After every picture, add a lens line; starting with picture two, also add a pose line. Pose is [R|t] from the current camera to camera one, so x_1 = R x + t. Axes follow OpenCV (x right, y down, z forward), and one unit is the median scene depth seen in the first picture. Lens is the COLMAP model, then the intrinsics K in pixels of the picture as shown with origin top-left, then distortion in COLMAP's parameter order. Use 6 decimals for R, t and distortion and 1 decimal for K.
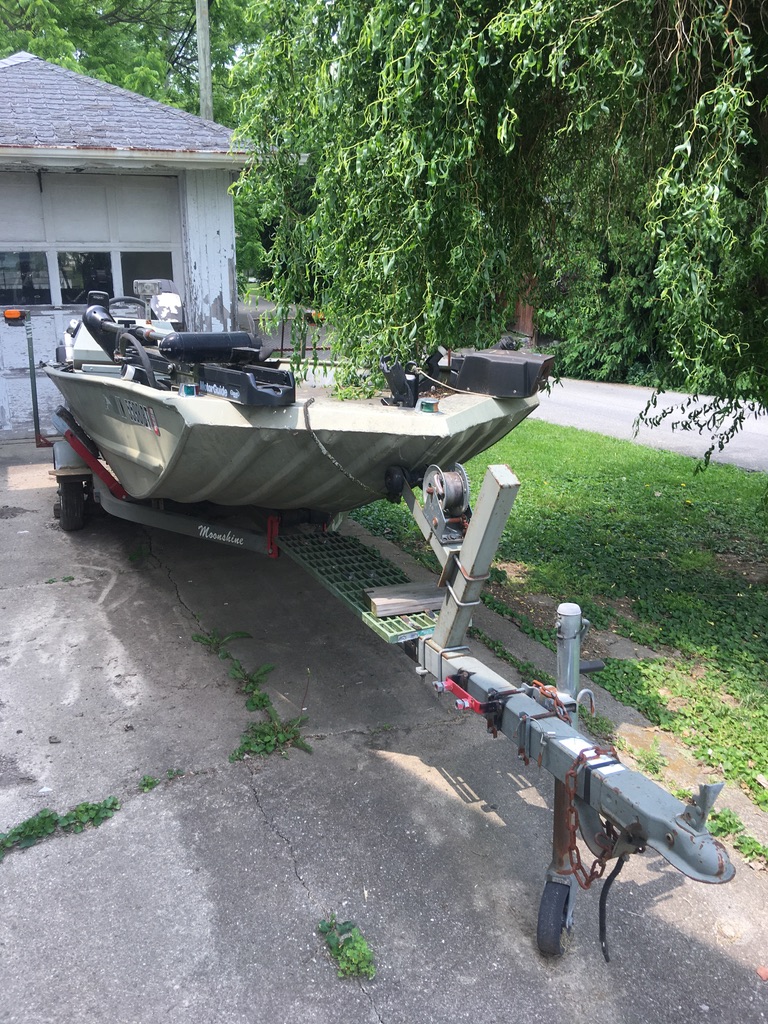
lens RADIAL K [[860.8, 0, 377.3], [0, 860.8, 510.0], [0, 0, 1]] dist [0.071420, -0.149493]
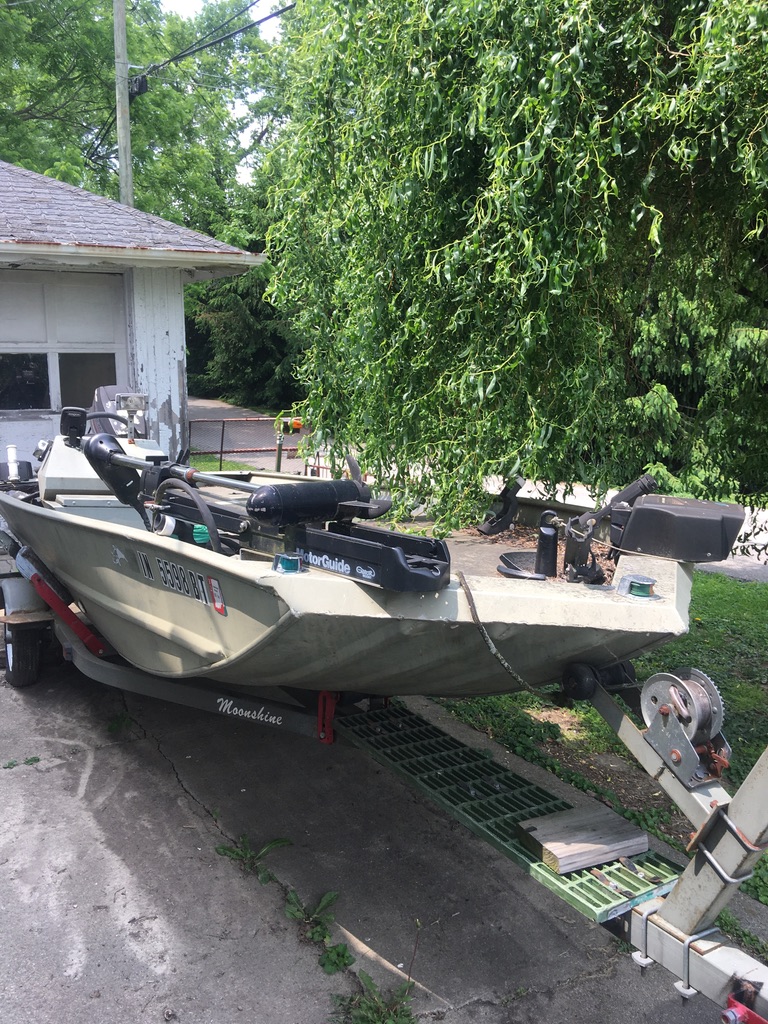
lens RADIAL K [[860.8, 0, 377.3], [0, 860.8, 510.0], [0, 0, 1]] dist [0.071420, -0.149493]
pose [[0.993661, -0.016179, 0.111250, -0.151860], [0.027505, 0.994502, -0.101036, -0.073188], [-0.109004, 0.103455, 0.988643, 0.180629]]
